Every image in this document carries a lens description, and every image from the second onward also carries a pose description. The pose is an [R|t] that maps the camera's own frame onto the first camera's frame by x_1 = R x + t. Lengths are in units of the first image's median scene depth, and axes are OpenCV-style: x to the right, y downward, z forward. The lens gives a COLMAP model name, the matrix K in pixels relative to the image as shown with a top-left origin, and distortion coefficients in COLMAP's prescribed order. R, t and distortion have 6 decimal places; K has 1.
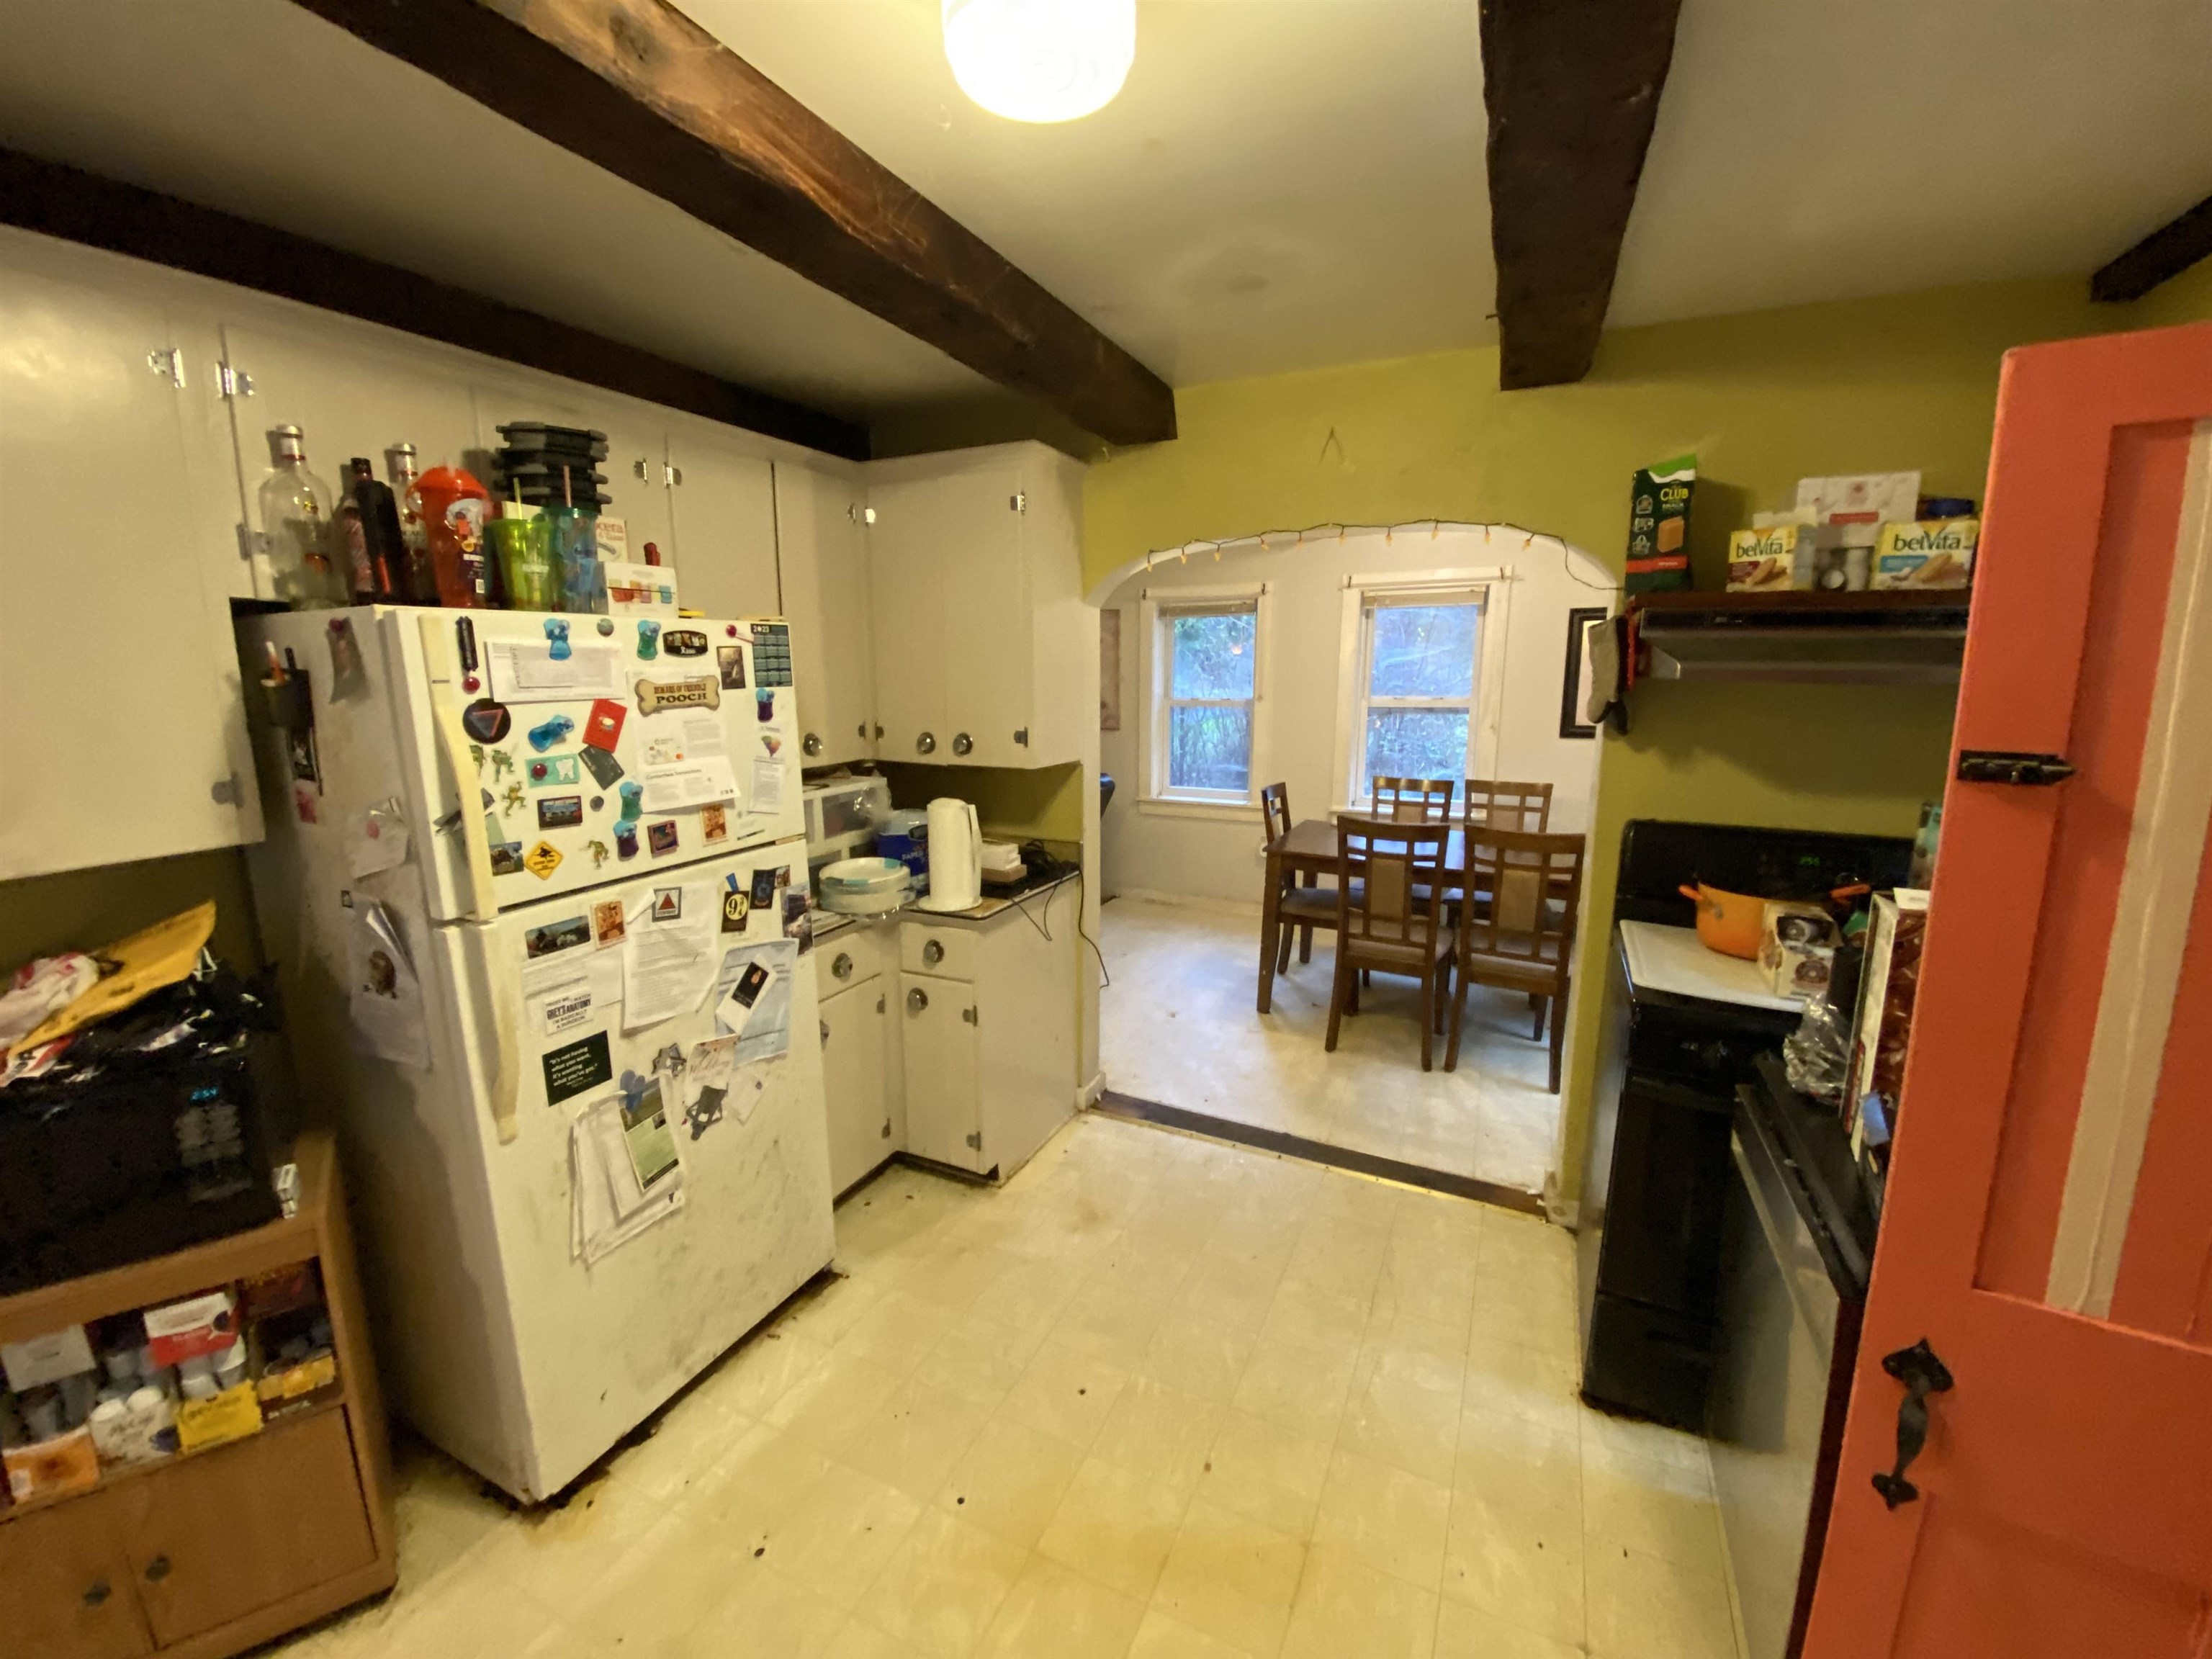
lens RADIAL K [[893.1, 0, 1106.8], [0, 893.1, 841.6], [0, 0, 1]] dist [-0.019867, -0.003949]
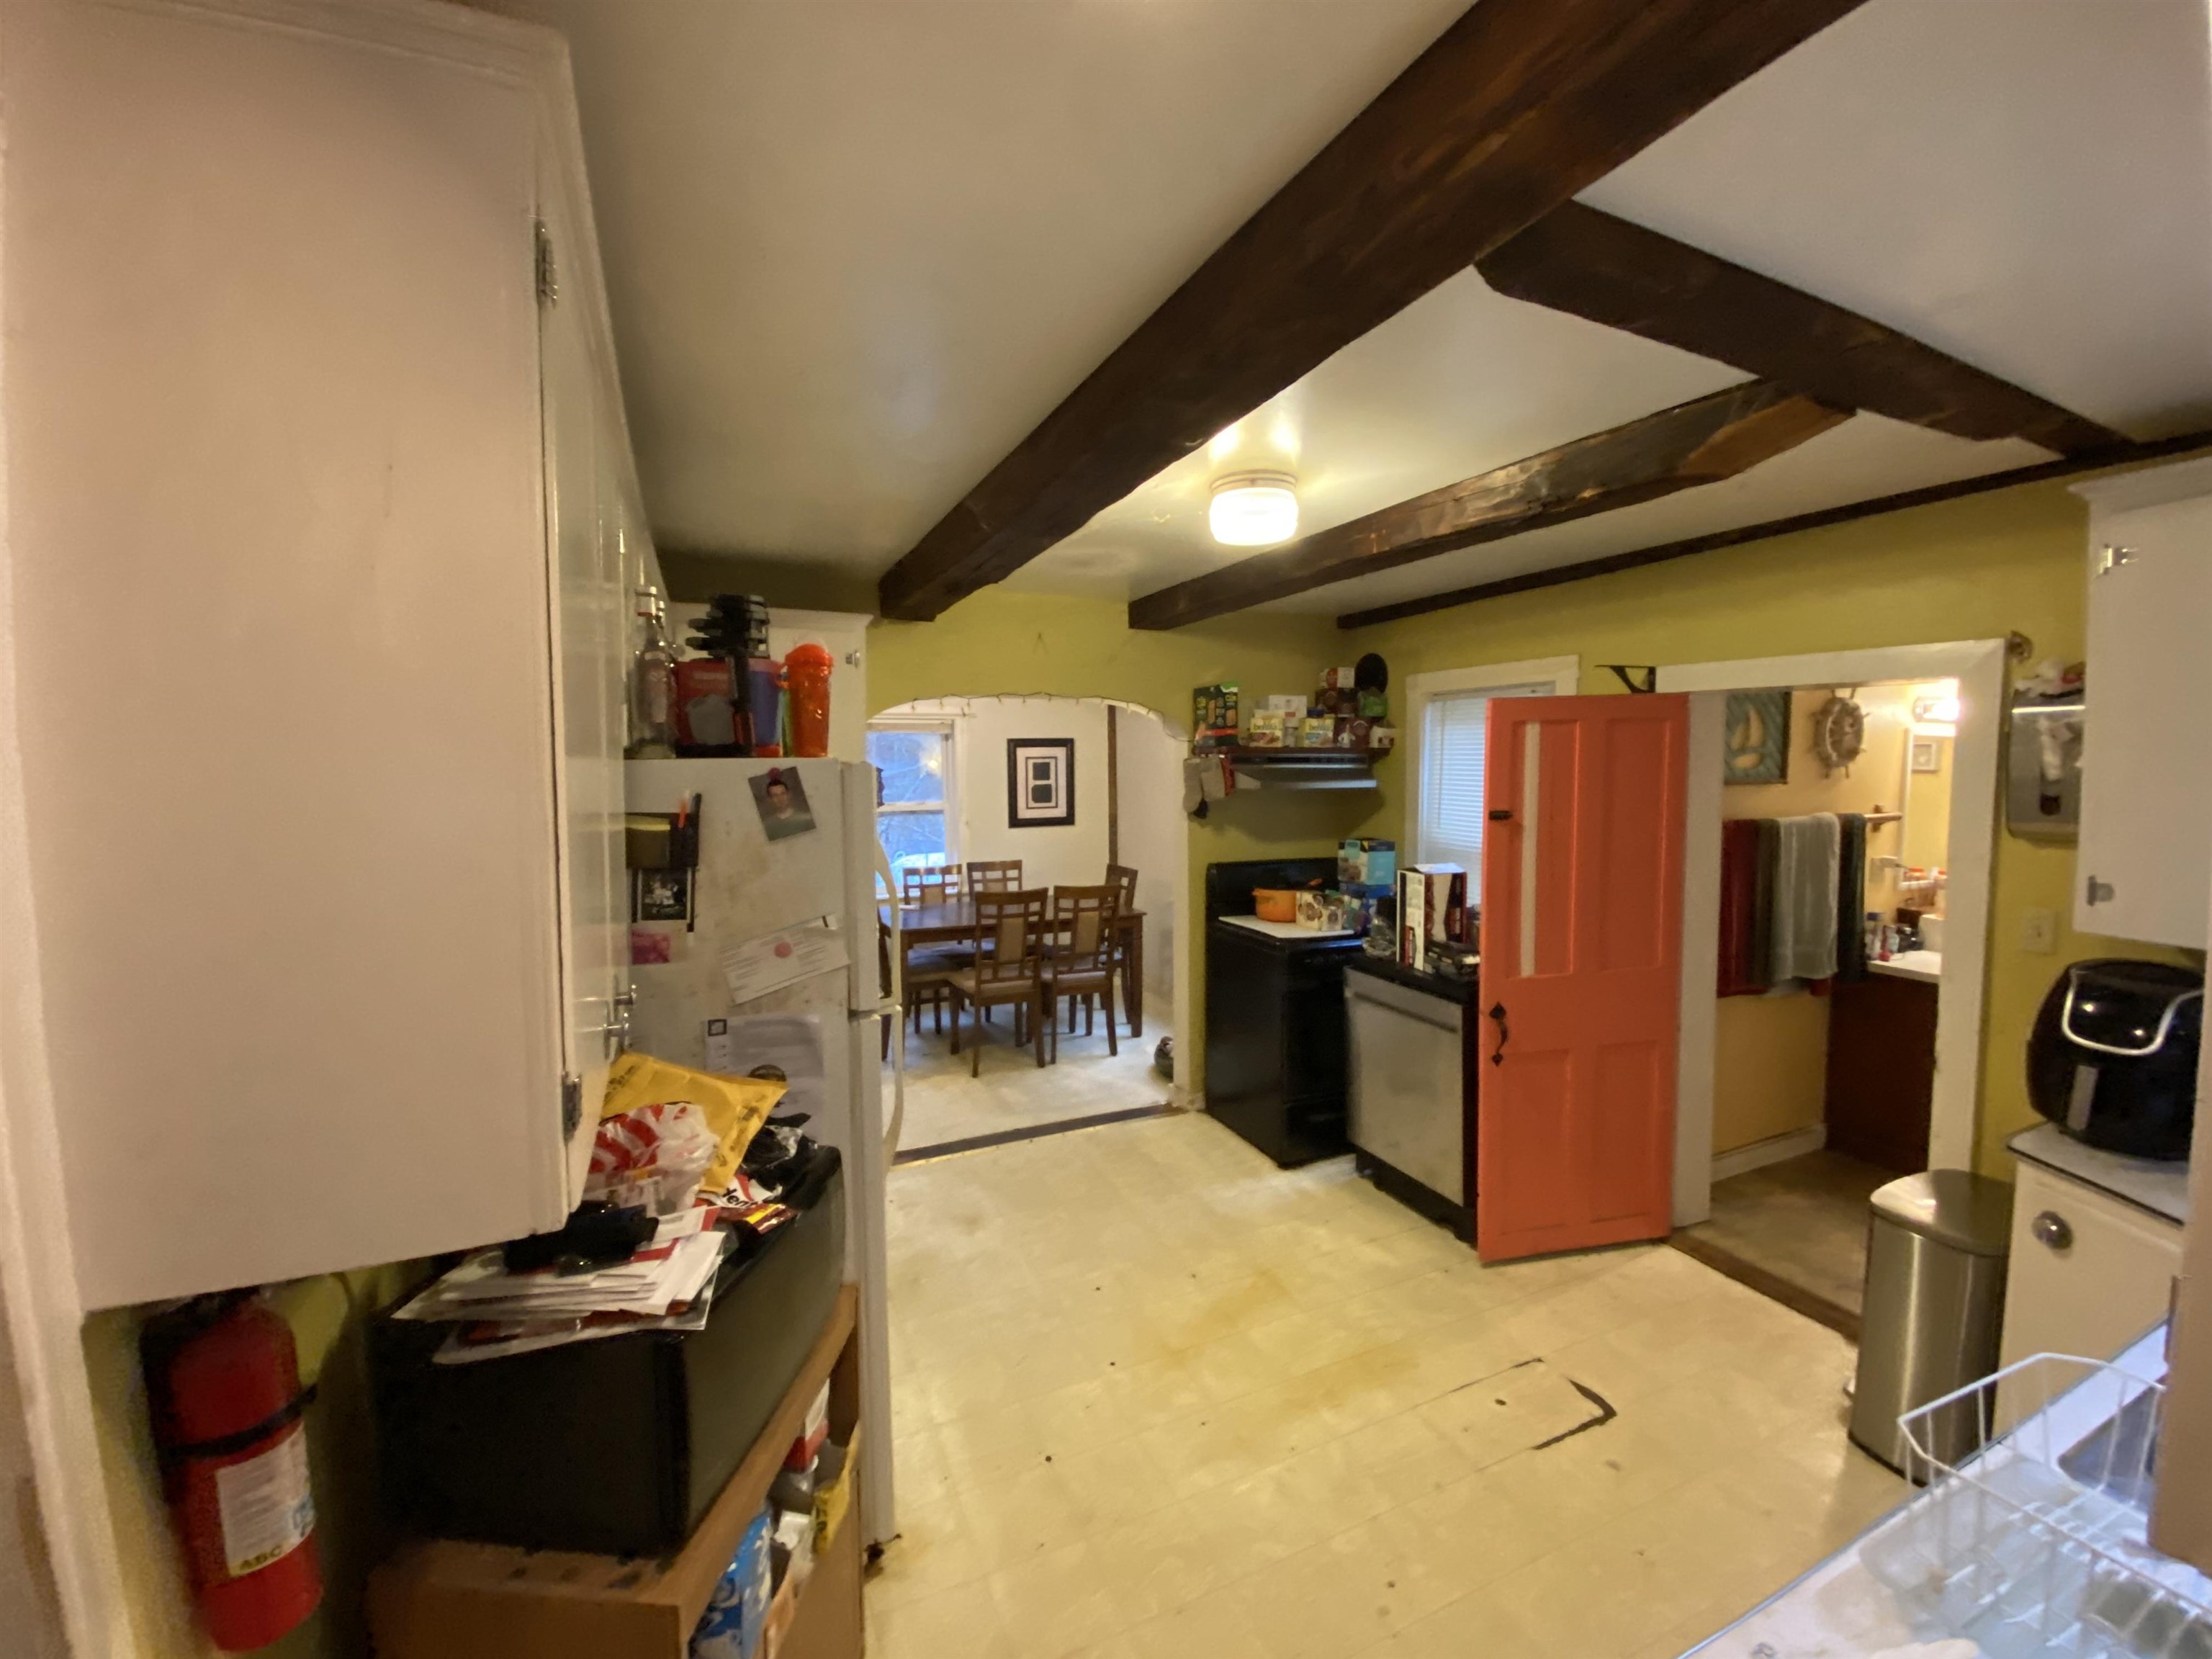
lens RADIAL K [[893.1, 0, 1104.3], [0, 893.1, 823.8], [0, 0, 1]] dist [-0.019867, -0.003949]
pose [[0.647776, -0.053706, 0.759935, -0.707627], [0.154402, 0.986066, -0.061926, -0.019260], [-0.746020, 0.157449, 0.647042, -0.036167]]
